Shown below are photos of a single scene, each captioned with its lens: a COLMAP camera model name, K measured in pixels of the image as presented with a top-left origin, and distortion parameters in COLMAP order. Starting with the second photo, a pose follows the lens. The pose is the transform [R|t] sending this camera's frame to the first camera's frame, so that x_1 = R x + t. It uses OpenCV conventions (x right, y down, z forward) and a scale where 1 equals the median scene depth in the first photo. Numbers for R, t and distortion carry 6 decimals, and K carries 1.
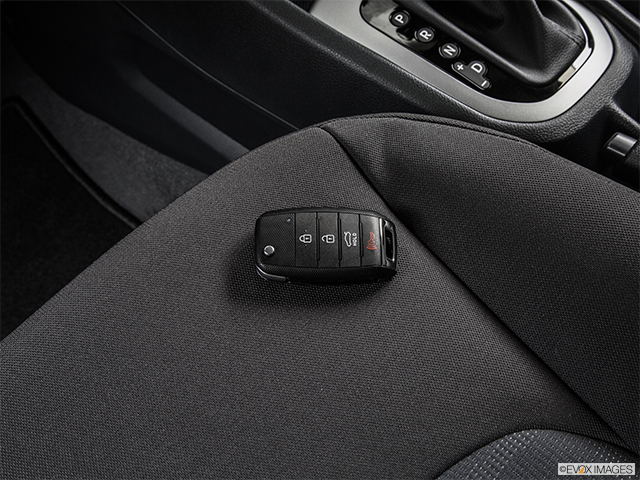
lens RADIAL K [[804.2, 0, 320.0], [0, 804.2, 240.0], [0, 0, 1]] dist [-0.008914, 0.031385]
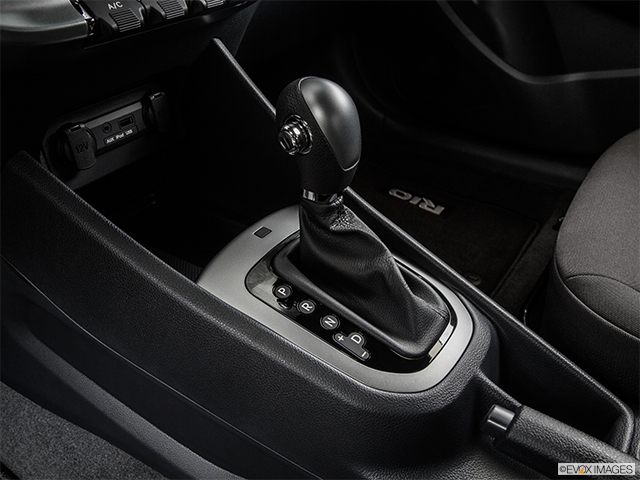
lens RADIAL K [[567.8, 0, 320.0], [0, 567.8, 240.0], [0, 0, 1]] dist [-0.014220, -0.004858]
pose [[0.979865, 0.038971, 0.195820, -0.002710], [0.027268, 0.945456, -0.324607, -0.094222], [-0.197790, 0.323411, 0.925356, 0.270400]]
